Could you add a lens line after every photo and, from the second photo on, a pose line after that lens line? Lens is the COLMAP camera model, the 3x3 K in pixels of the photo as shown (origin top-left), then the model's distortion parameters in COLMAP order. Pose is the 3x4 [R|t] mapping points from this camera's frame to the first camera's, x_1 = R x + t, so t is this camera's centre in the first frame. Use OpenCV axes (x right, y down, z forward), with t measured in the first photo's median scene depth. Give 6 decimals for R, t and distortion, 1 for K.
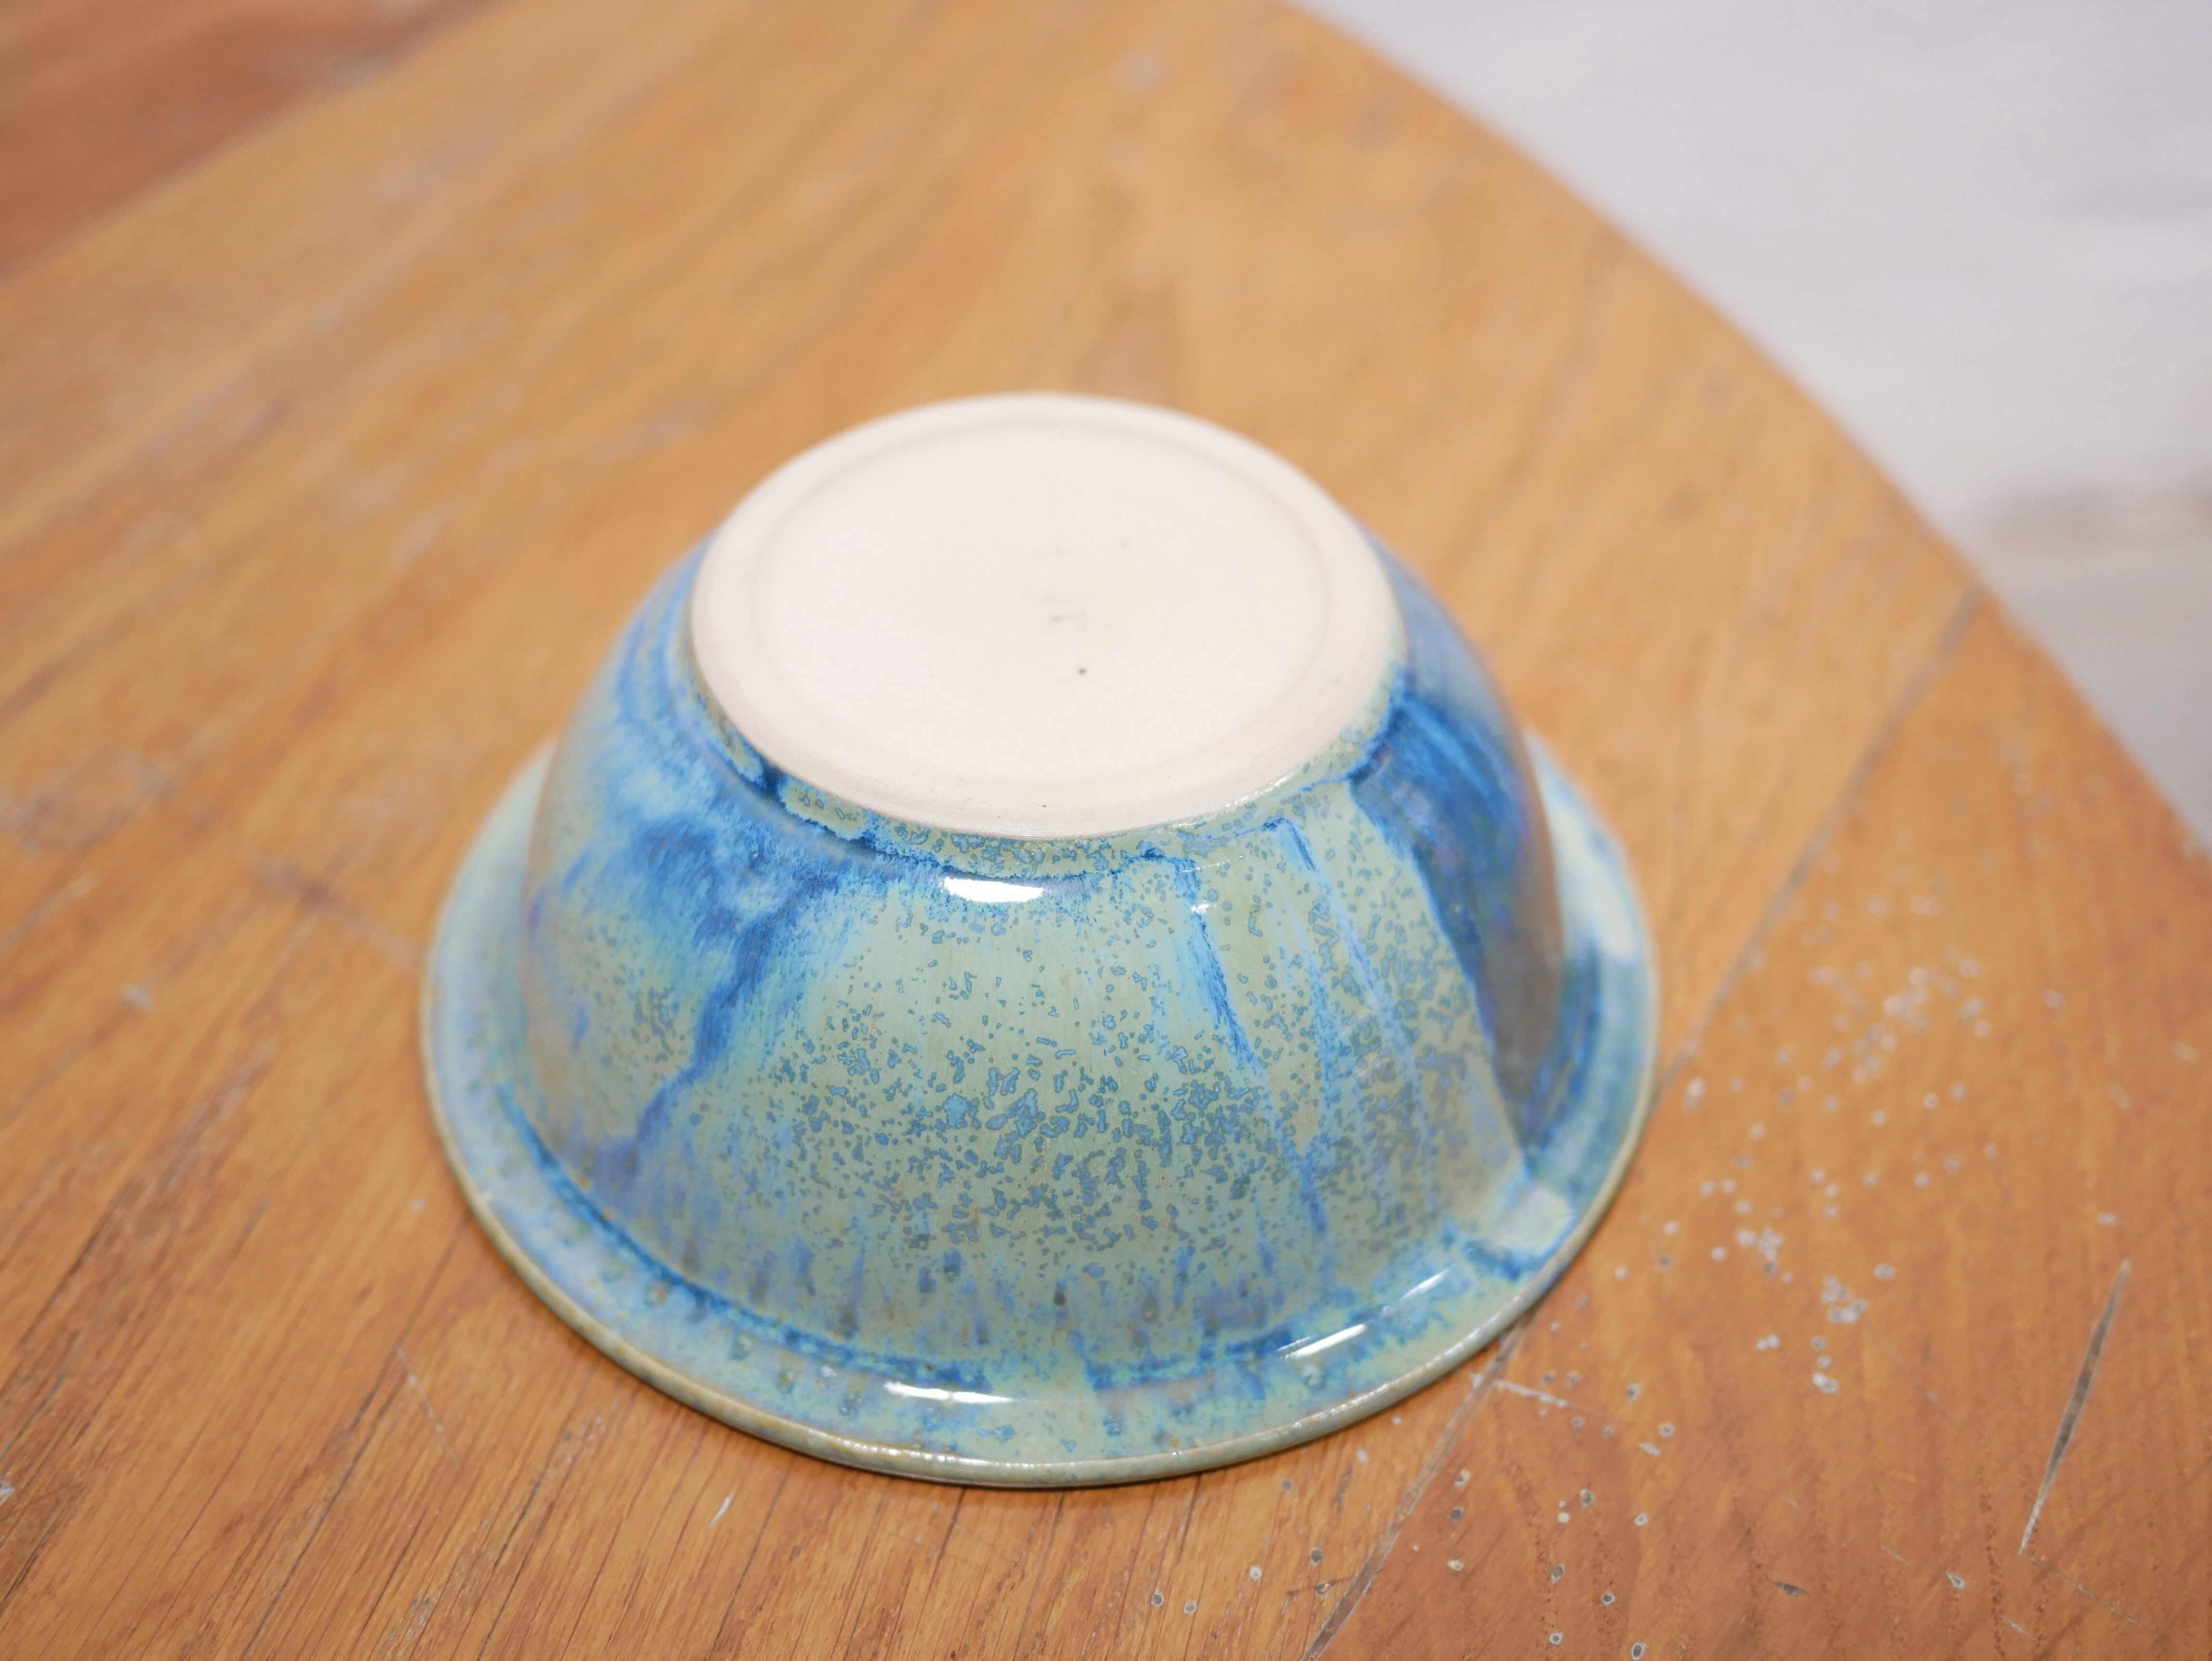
lens RADIAL K [[2740.8, 0, 1106.0], [0, 2740.8, 830.5], [0, 0, 1]] dist [-0.004869, -0.001975]
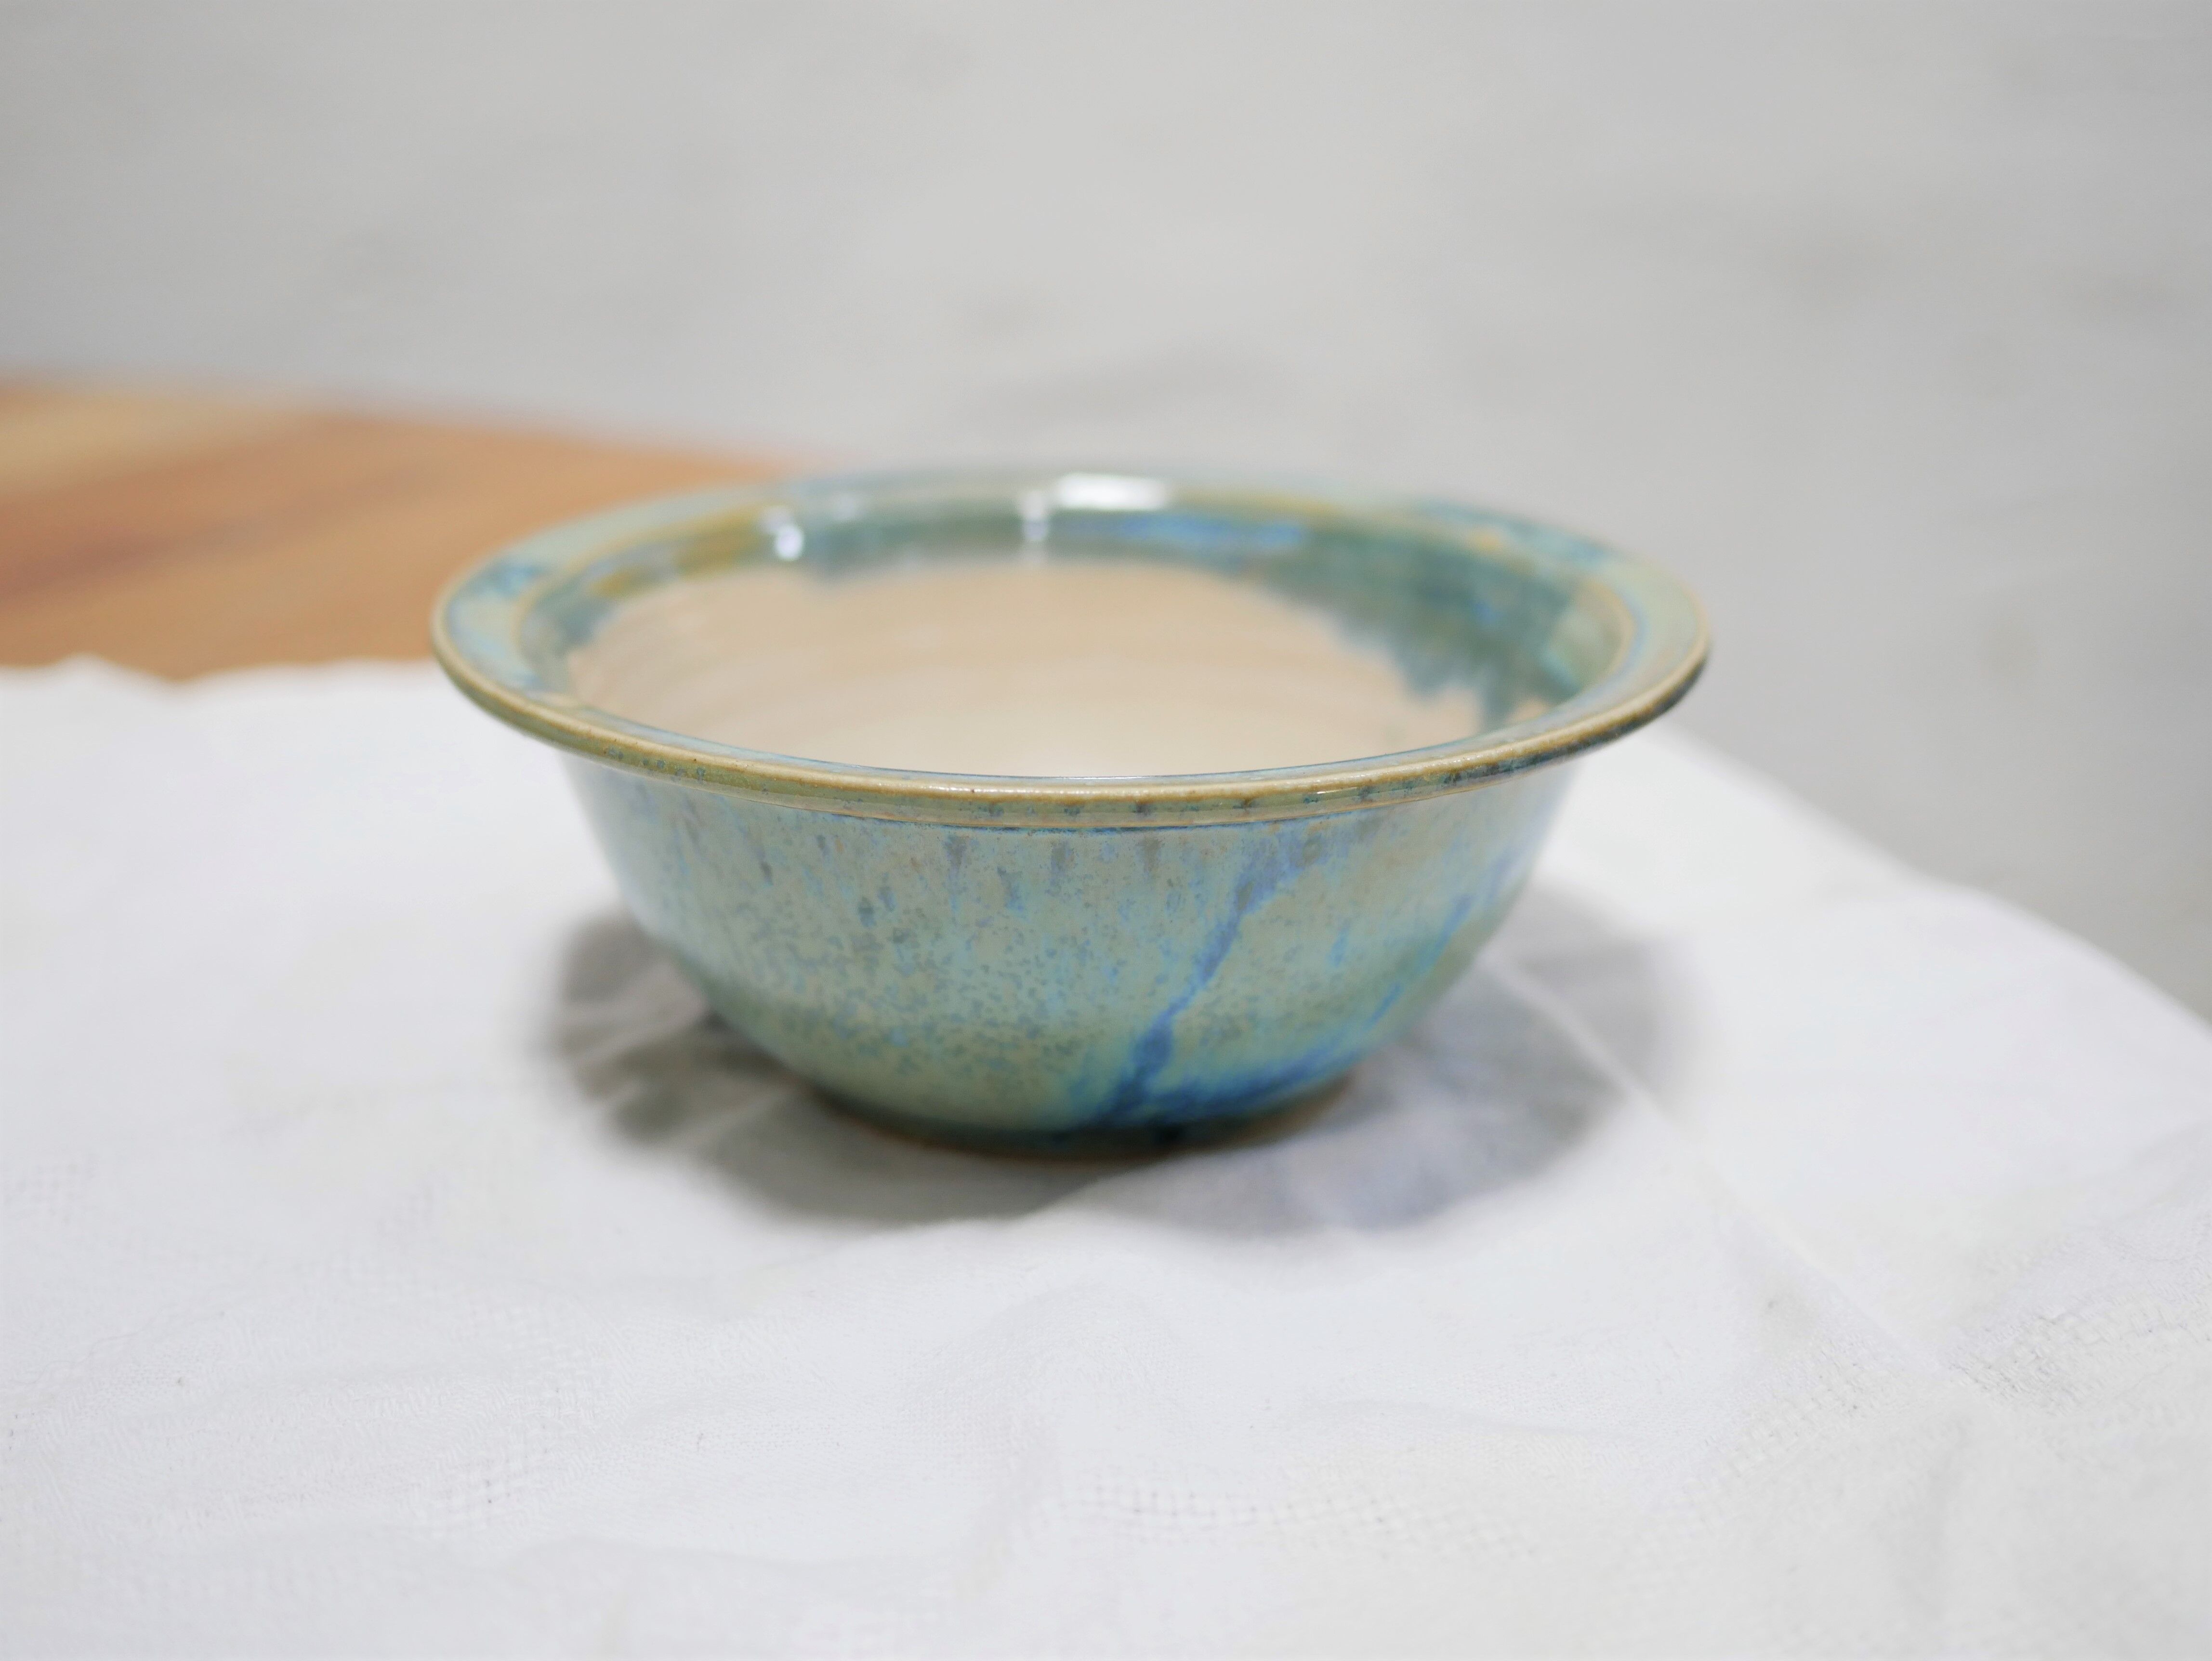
lens RADIAL K [[2592.9, 0, 1106.0], [0, 2592.9, 830.5], [0, 0, 1]] dist [-0.023233, 0.004057]
pose [[-0.890215, -0.152894, 0.429117, -0.542165], [-0.321617, -0.456176, -0.829739, 0.941460], [0.322615, -0.876657, 0.356921, 0.726783]]
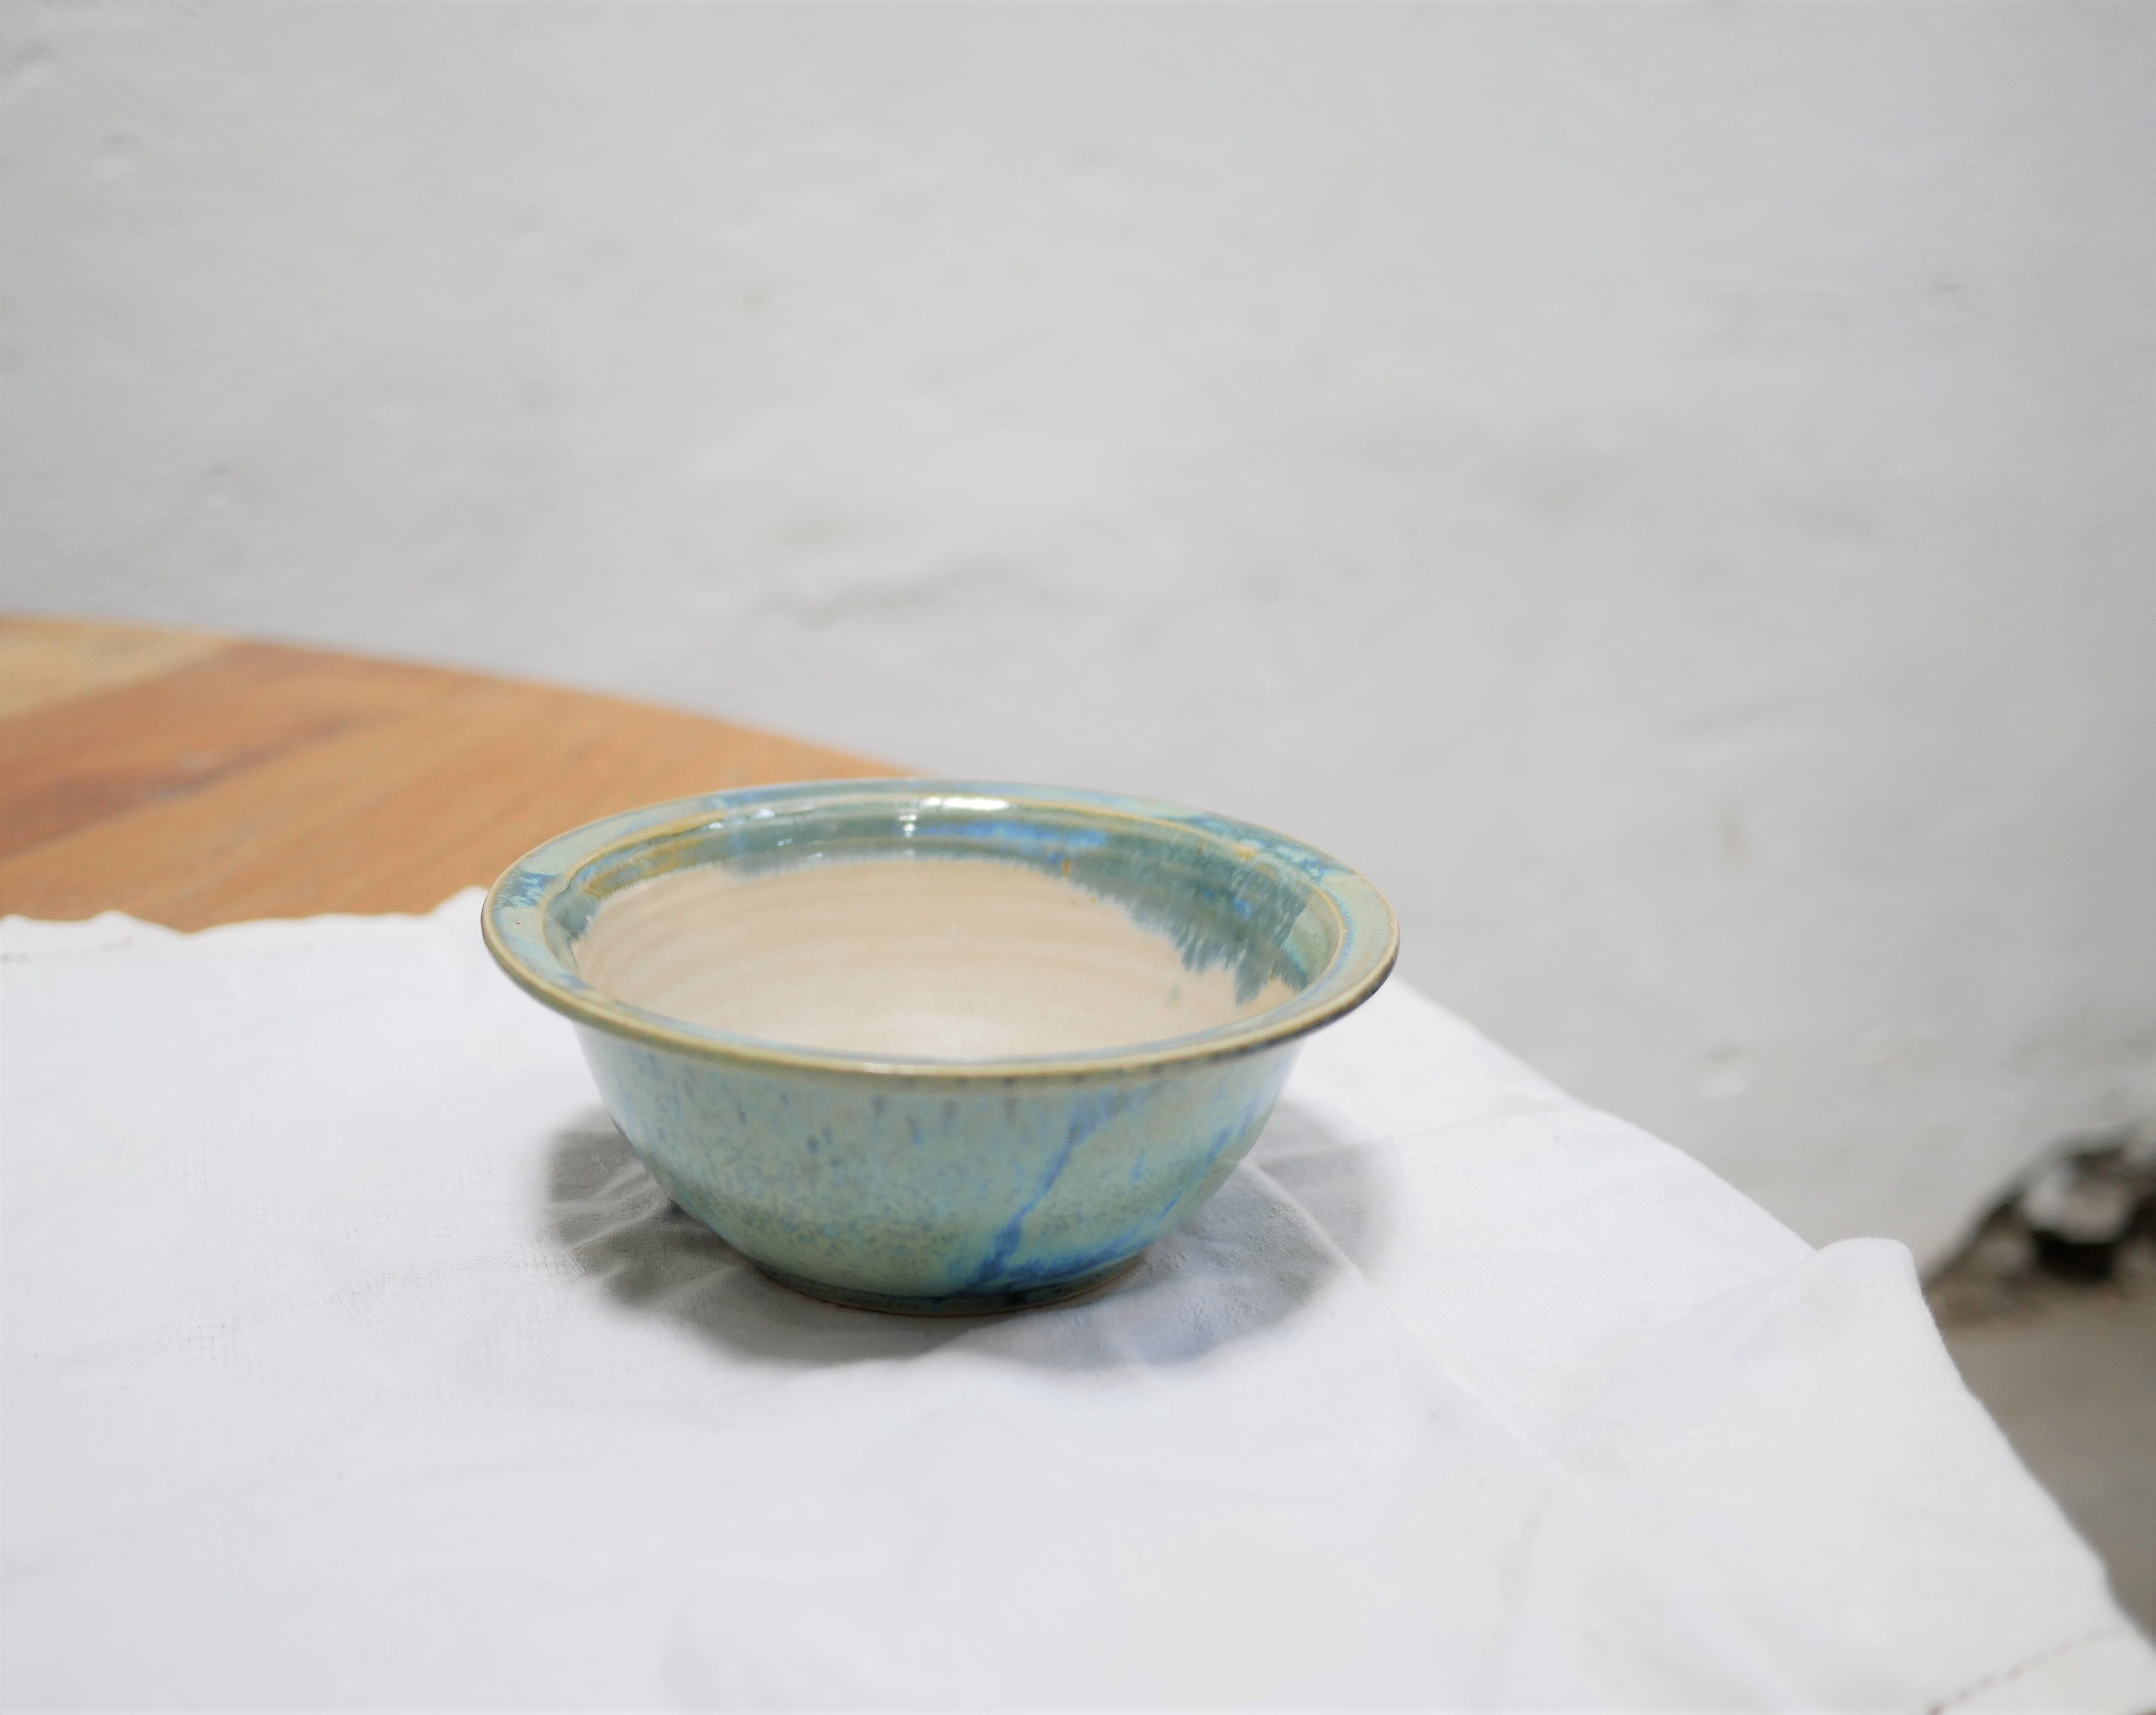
lens RADIAL K [[2759.6, 0, 1018.7], [0, 2759.6, 861.1], [0, 0, 1]] dist [-0.011023, -0.029088]
pose [[-0.911906, -0.141969, 0.385062, -0.703783], [-0.274875, -0.485437, -0.829936, 1.429262], [0.304748, -0.862668, 0.403650, 0.582853]]
